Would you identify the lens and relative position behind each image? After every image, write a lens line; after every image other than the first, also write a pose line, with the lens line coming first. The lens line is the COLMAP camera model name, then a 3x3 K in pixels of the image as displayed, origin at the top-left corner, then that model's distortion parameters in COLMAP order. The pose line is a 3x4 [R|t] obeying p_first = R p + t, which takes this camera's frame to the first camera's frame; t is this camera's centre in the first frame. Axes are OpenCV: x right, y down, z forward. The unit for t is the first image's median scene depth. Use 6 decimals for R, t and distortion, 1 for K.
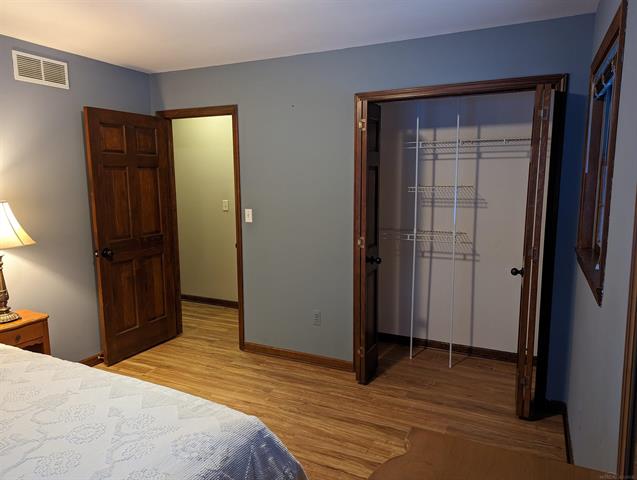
lens RADIAL K [[446.5, 0, 315.7], [0, 446.5, 239.8], [0, 0, 1]] dist [0.065046, -0.073027]
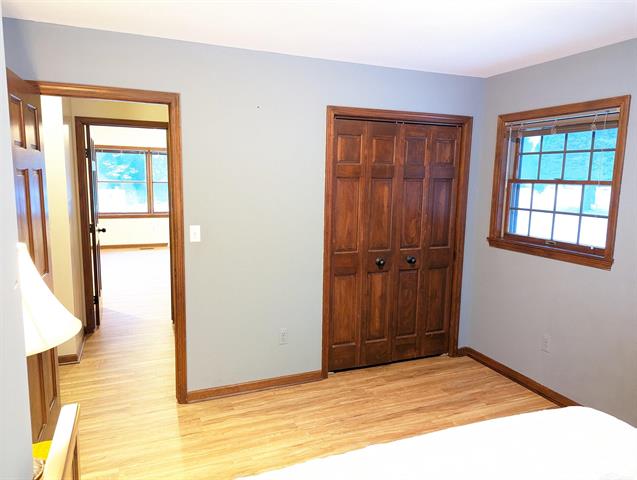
lens RADIAL K [[446.5, 0, 315.7], [0, 446.5, 239.8], [0, 0, 1]] dist [0.065046, -0.073027]
pose [[0.667756, -0.088734, 0.739072, -0.659530], [0.085968, 0.995419, 0.041838, -0.063419], [-0.739399, 0.035599, 0.672325, 0.327928]]
